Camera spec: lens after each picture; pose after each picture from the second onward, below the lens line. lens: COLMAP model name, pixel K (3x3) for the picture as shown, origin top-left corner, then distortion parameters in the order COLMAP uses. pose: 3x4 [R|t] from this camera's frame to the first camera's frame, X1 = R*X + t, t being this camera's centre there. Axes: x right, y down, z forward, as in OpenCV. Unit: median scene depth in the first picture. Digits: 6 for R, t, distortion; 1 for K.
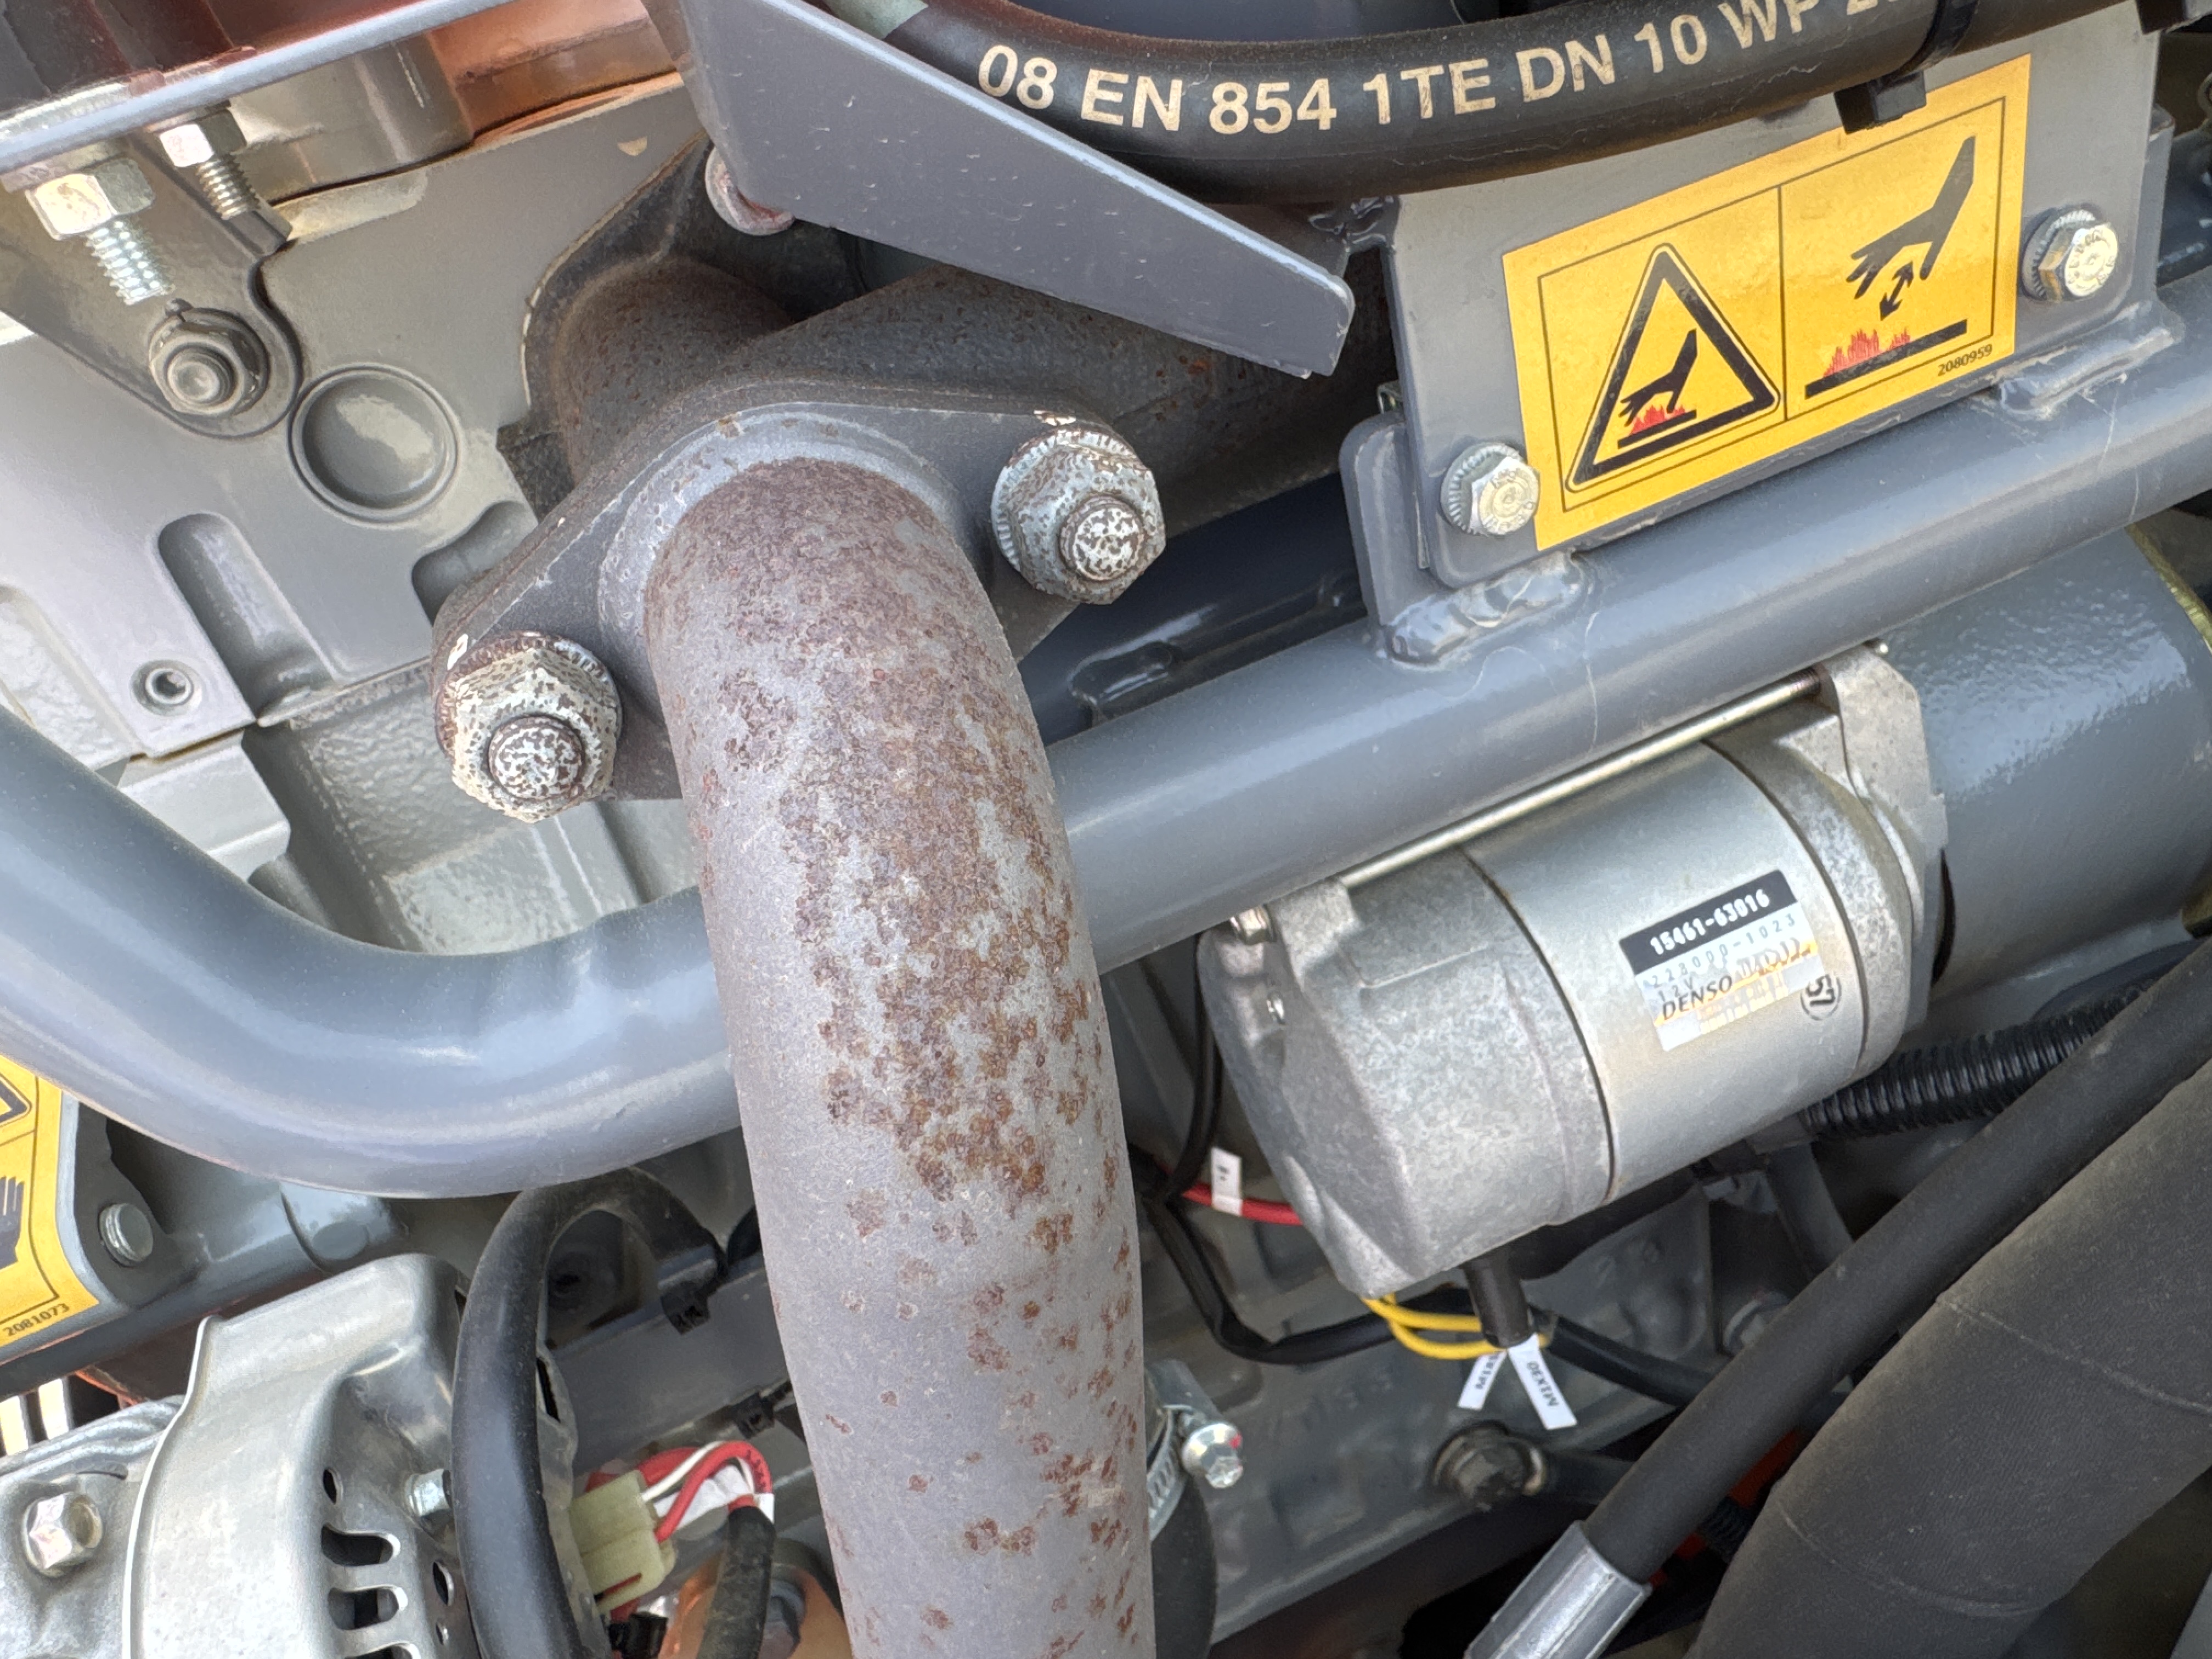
lens RADIAL K [[1581.5, 0, 1106.0], [0, 1581.5, 829.5], [0, 0, 1]] dist [-0.006954, 0.006398]
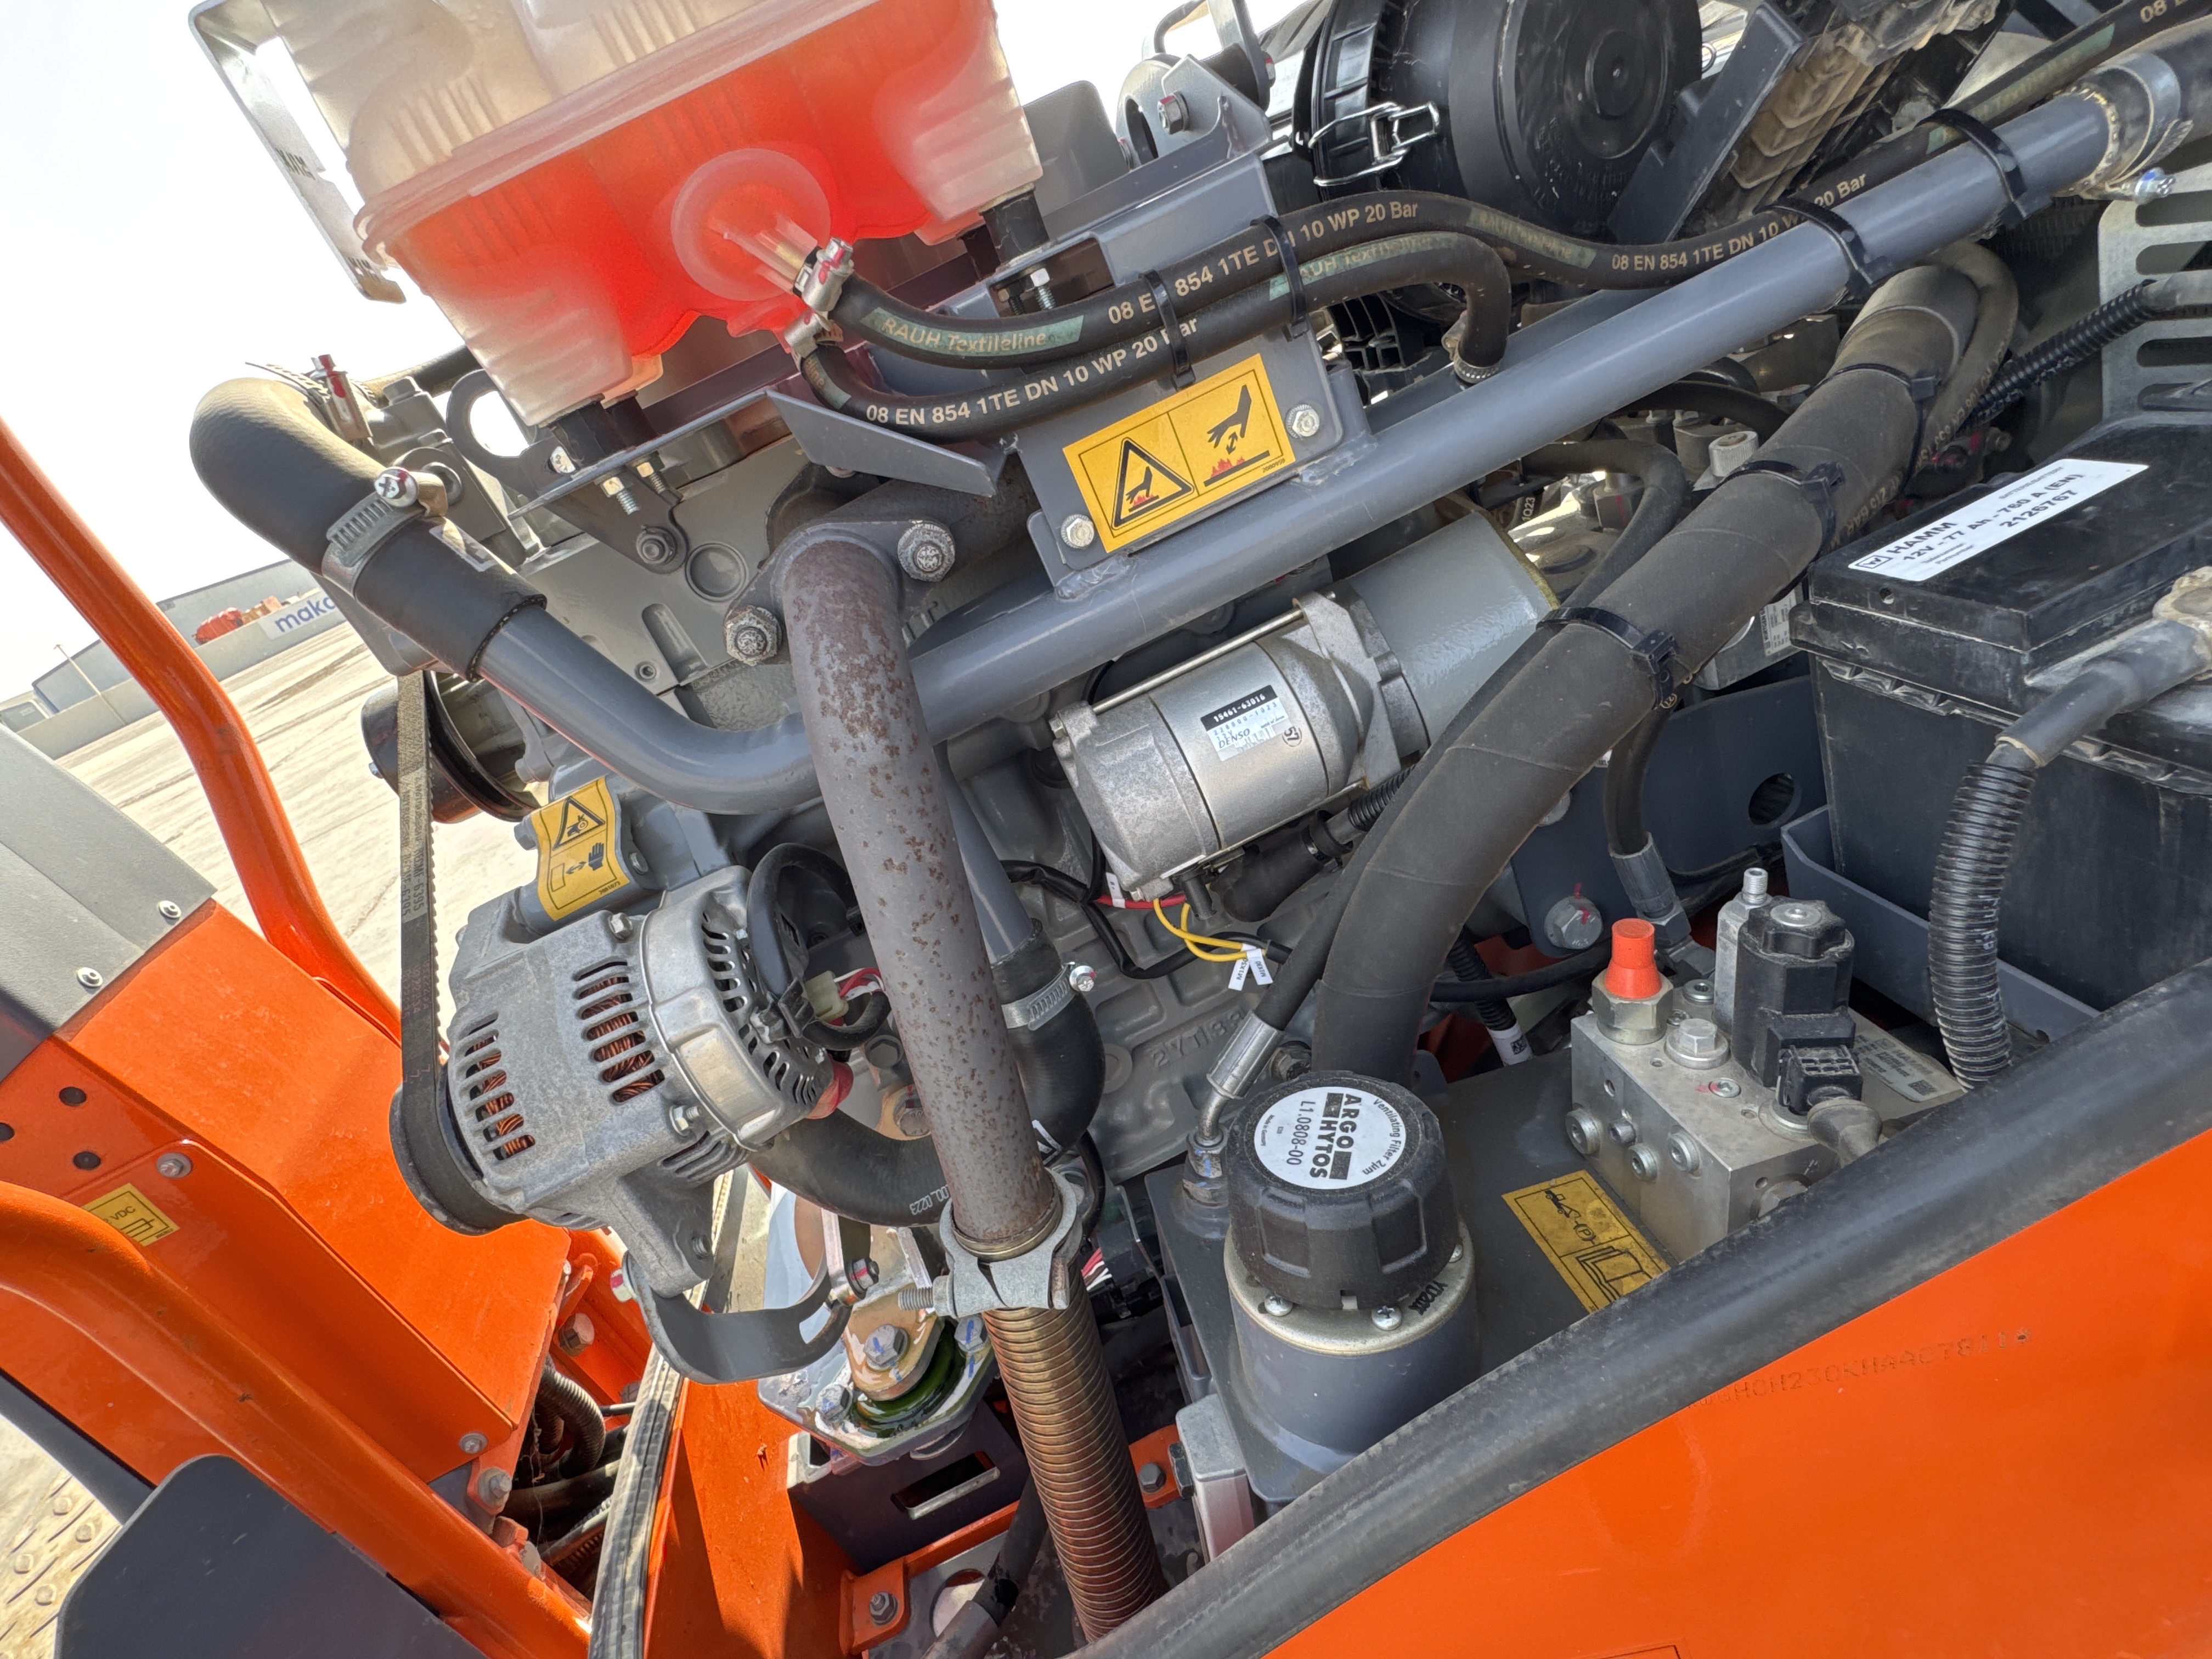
lens RADIAL K [[1148.4, 0, 1106.0], [0, 1148.4, 829.5], [0, 0, 1]] dist [0.001256, -0.000166]
pose [[0.983722, -0.071990, -0.164647, 0.620118], [0.060715, 0.995517, -0.072524, 0.484523], [0.169130, 0.061347, 0.983683, -1.006019]]
